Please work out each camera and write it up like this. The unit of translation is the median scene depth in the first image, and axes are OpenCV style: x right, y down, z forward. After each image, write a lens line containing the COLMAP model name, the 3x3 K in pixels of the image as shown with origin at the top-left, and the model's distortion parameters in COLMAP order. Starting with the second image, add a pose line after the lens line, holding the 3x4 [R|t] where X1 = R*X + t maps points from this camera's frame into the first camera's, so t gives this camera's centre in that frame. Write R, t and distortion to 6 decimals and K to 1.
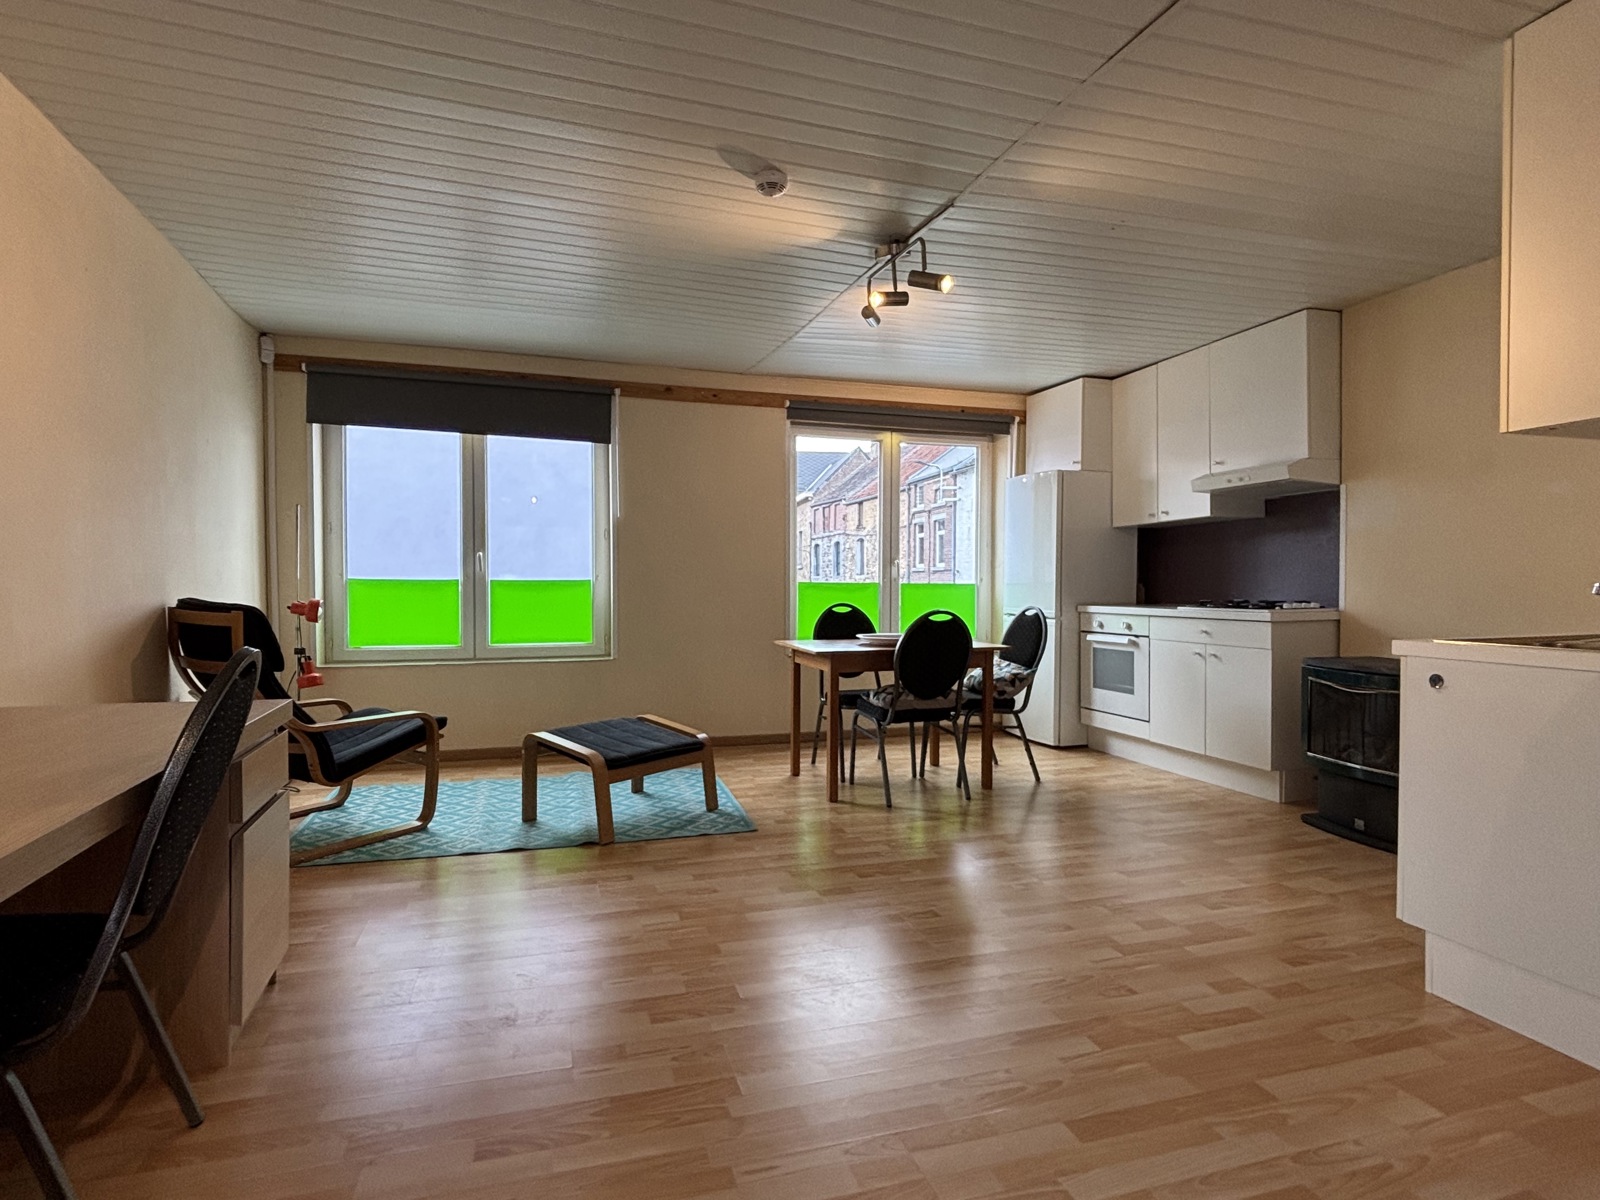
lens RADIAL K [[848.9, 0, 800.0], [0, 848.9, 600.0], [0, 0, 1]] dist [0.000256, 0.000073]
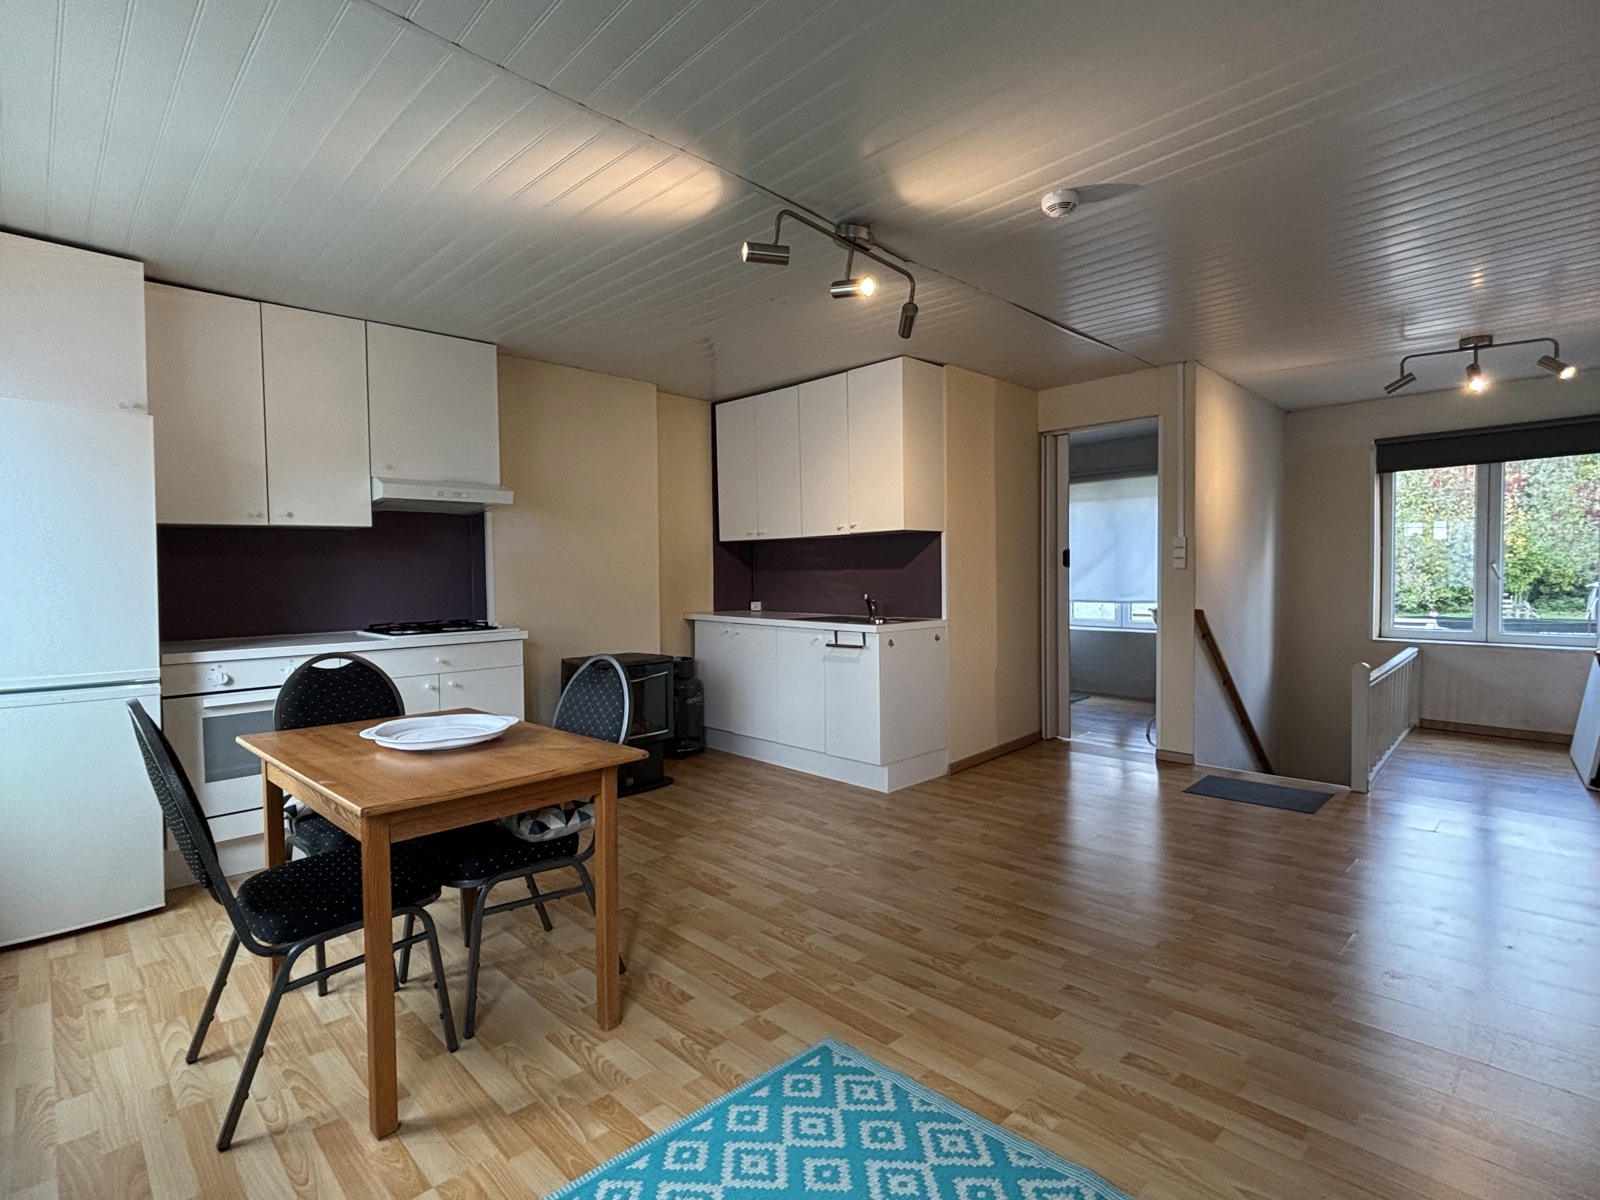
lens RADIAL K [[788.9, 0, 800.0], [0, 788.9, 600.0], [0, 0, 1]] dist [-0.000622, -0.000099]
pose [[-0.446077, -0.019556, 0.894781, -0.425721], [0.038088, 0.998441, 0.040809, -0.043631], [-0.894184, 0.052284, -0.444637, 1.008255]]
